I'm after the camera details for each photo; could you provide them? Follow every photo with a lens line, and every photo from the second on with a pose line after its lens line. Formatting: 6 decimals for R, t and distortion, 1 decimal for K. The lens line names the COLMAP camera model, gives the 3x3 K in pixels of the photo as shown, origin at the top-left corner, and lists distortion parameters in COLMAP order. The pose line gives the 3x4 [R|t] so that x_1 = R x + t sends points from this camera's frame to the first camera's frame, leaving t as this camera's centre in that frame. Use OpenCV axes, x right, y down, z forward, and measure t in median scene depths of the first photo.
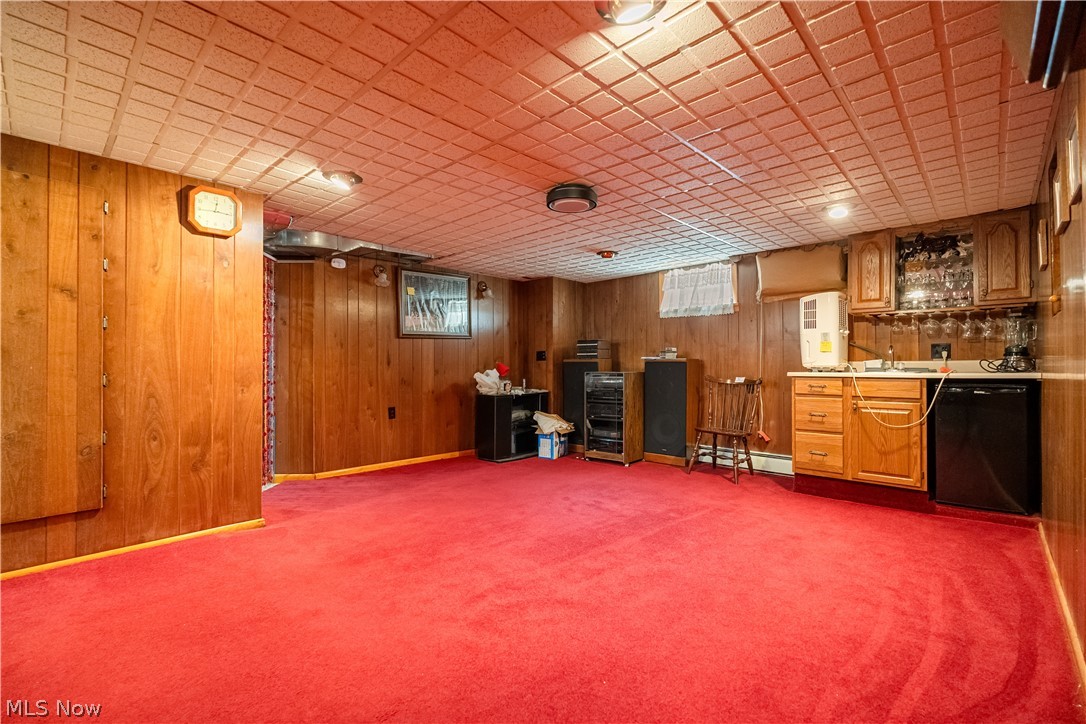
lens RADIAL K [[479.2, 0, 541.1], [0, 479.2, 361.6], [0, 0, 1]] dist [-0.006735, 0.000676]
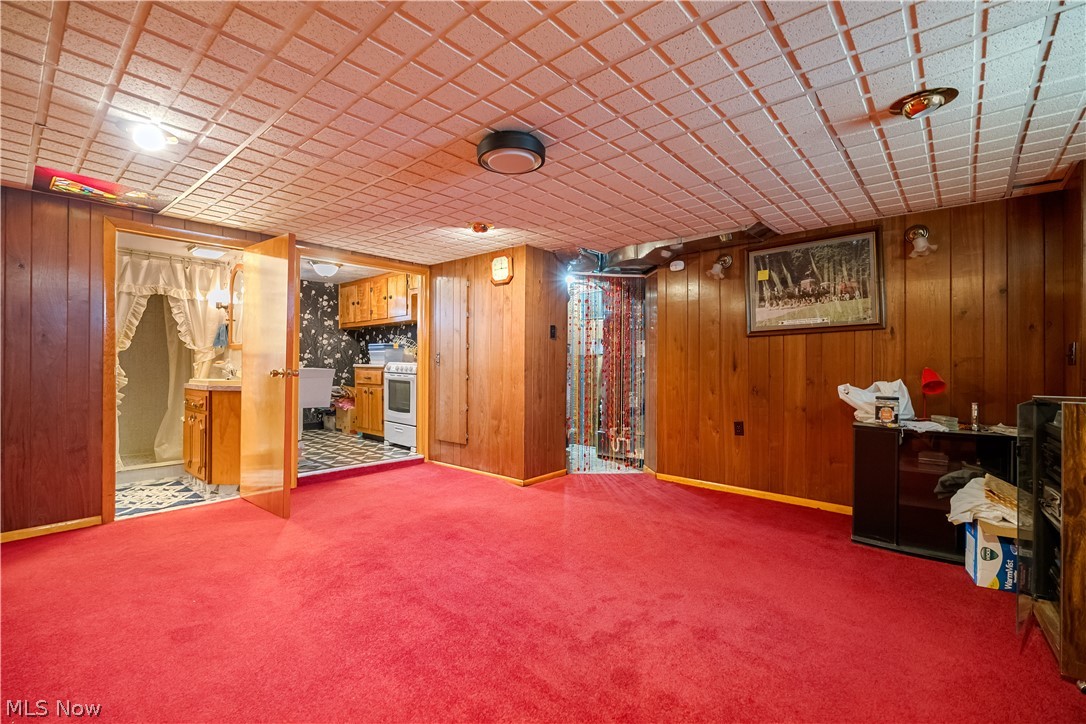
lens RADIAL K [[479.2, 0, 541.5], [0, 479.2, 363.3], [0, 0, 1]] dist [-0.006735, 0.000676]
pose [[0.036745, 0.001366, -0.999324, 0.523797], [0.003277, 0.999994, 0.001487, -0.007849], [0.999319, -0.003330, 0.036740, 0.656389]]
